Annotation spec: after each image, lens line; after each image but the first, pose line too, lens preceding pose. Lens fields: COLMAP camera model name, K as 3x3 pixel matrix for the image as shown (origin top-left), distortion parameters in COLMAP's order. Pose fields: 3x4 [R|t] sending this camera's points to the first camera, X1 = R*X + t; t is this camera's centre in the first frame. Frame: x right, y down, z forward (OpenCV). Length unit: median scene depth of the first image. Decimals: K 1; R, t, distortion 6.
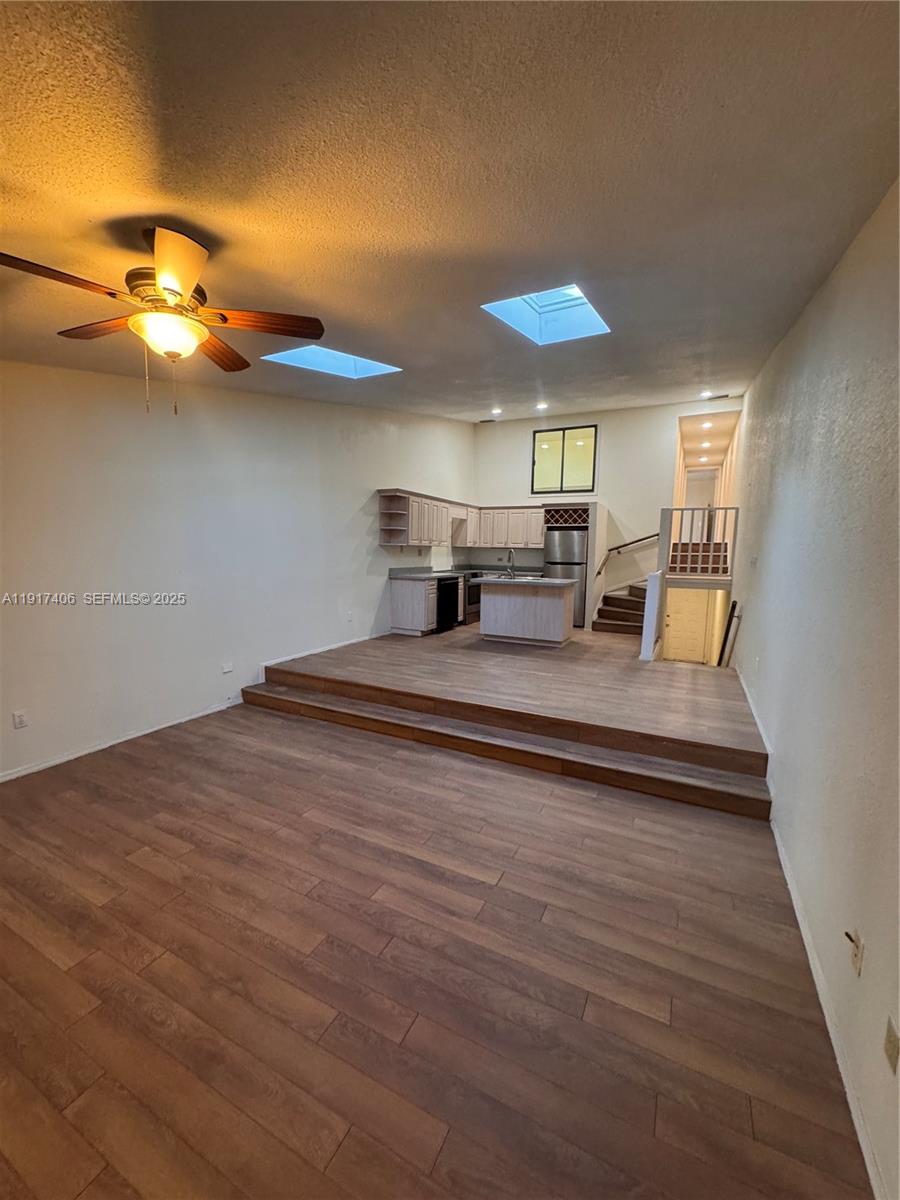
lens RADIAL K [[480.8, 0, 450.0], [0, 480.8, 600.0], [0, 0, 1]] dist [-0.001099, -0.000166]
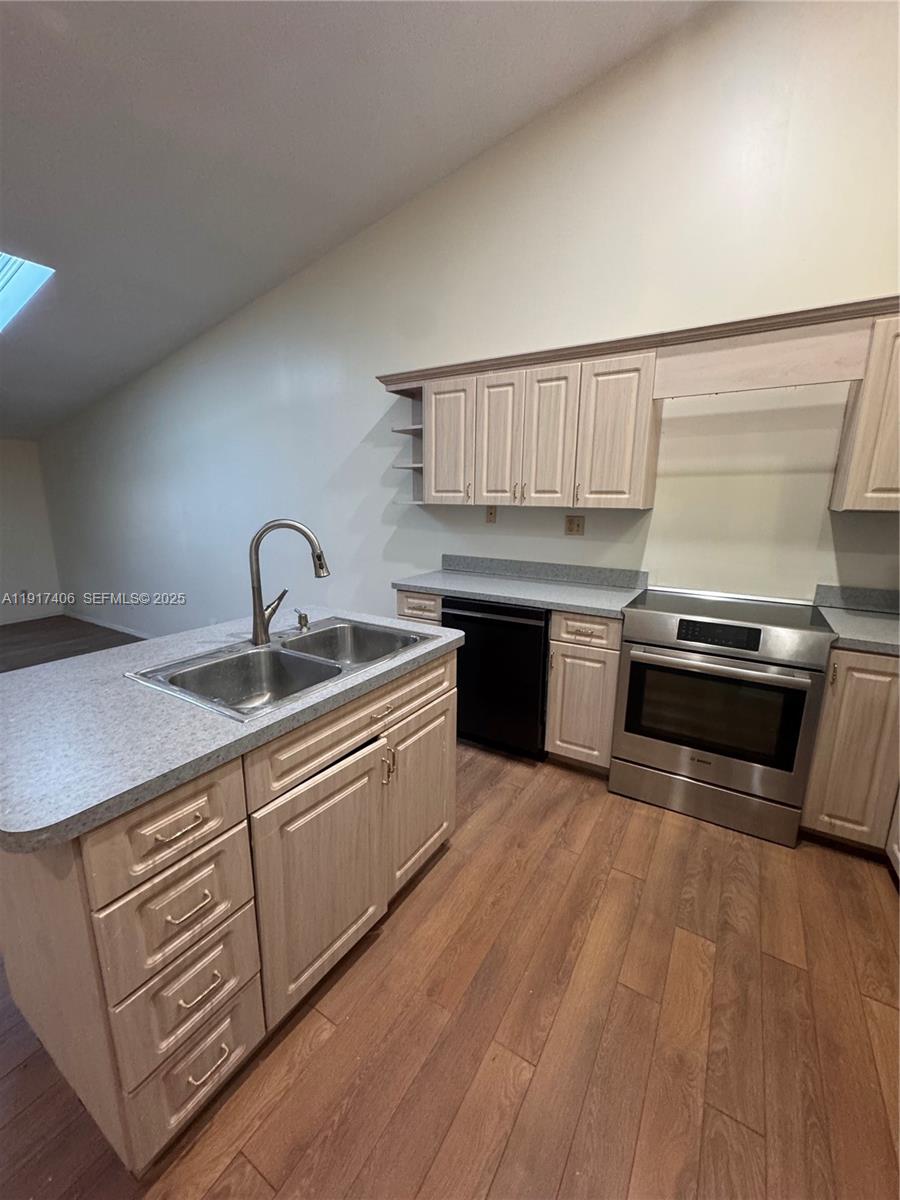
lens RADIAL K [[480.8, 0, 450.0], [0, 480.8, 600.0], [0, 0, 1]] dist [-0.001099, -0.000166]
pose [[-0.083967, 0.183681, -0.979393, 0.326406], [-0.118733, 0.974018, 0.192852, -0.109426], [0.989370, 0.132479, -0.059976, 0.999431]]
